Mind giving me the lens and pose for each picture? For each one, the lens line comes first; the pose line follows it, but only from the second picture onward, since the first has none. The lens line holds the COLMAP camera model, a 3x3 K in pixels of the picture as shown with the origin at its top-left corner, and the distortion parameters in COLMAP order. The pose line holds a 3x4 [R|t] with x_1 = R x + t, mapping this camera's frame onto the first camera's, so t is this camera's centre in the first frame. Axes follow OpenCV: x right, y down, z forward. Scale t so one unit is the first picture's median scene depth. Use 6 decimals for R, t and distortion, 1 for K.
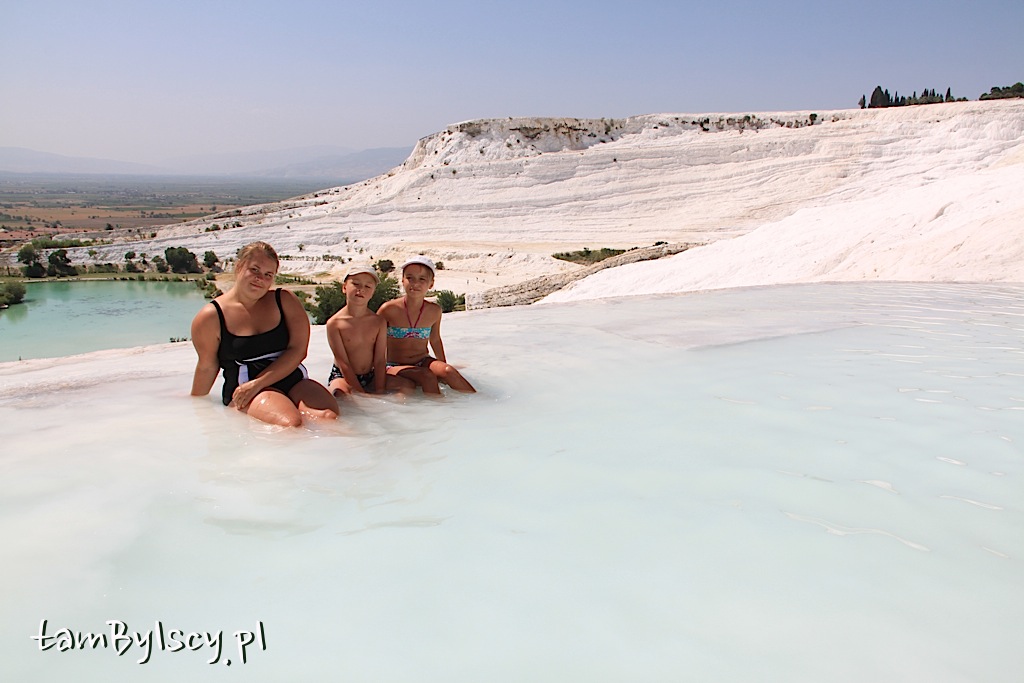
lens RADIAL K [[882.2, 0, 537.2], [0, 882.2, 343.1], [0, 0, 1]] dist [-0.182472, 0.194098]
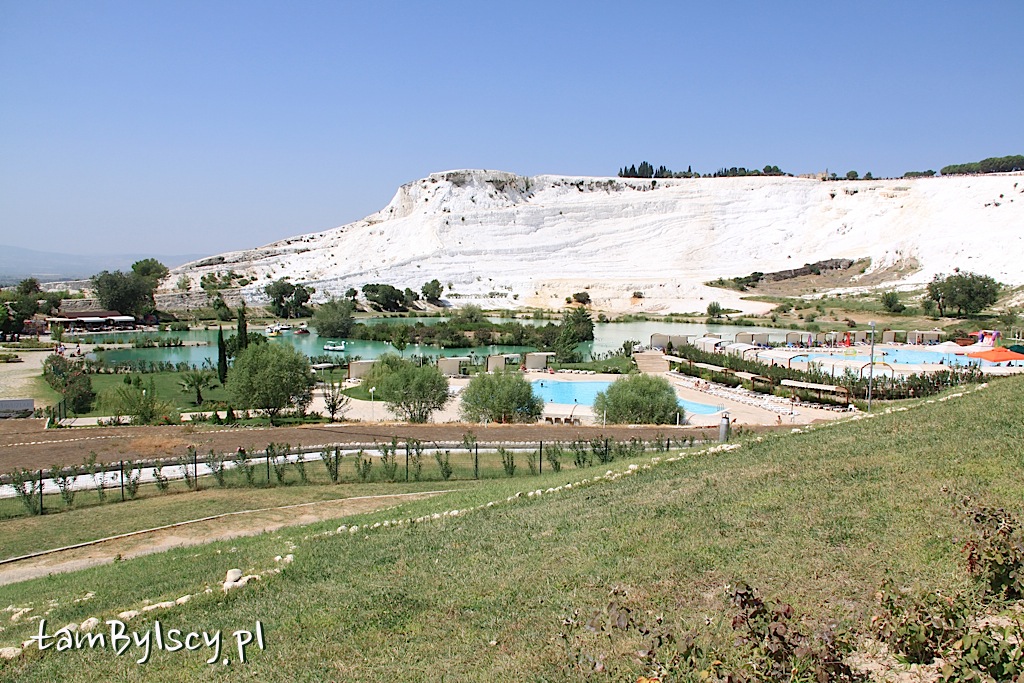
lens RADIAL K [[882.2, 0, 537.2], [0, 882.2, 343.1], [0, 0, 1]] dist [-0.182472, 0.194098]
pose [[0.767518, -0.062663, 0.637957, -0.645750], [0.120150, 0.991636, -0.047148, 0.007148], [-0.629666, 0.112838, 0.768627, 0.159536]]
